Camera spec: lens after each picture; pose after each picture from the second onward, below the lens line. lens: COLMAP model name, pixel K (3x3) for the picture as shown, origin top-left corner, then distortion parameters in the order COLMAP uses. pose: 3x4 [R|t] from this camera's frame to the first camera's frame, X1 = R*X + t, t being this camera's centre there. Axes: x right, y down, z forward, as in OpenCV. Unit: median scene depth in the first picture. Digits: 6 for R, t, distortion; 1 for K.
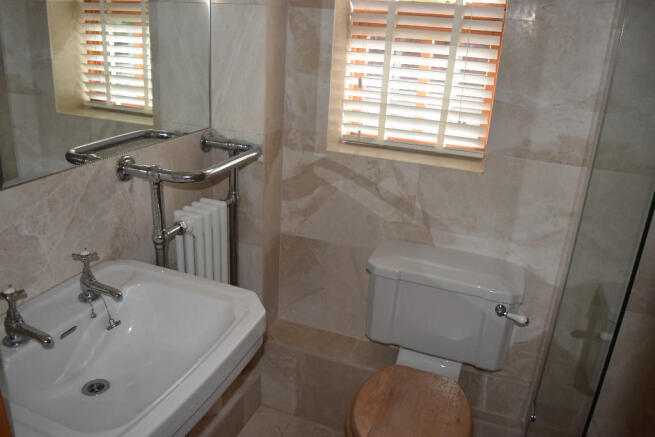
lens RADIAL K [[518.0, 0, 327.5], [0, 518.0, 218.5], [0, 0, 1]] dist [-0.085152, 0.005808]
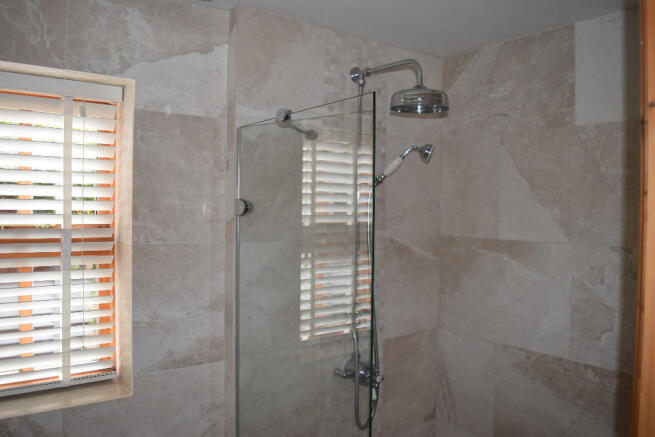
lens RADIAL K [[518.0, 0, 327.5], [0, 518.0, 218.5], [0, 0, 1]] dist [-0.085152, 0.005808]
pose [[0.548770, -0.070276, 0.833014, -0.253882], [0.306487, 0.943990, -0.122268, -0.171222], [-0.777764, 0.322405, 0.539572, 0.105686]]
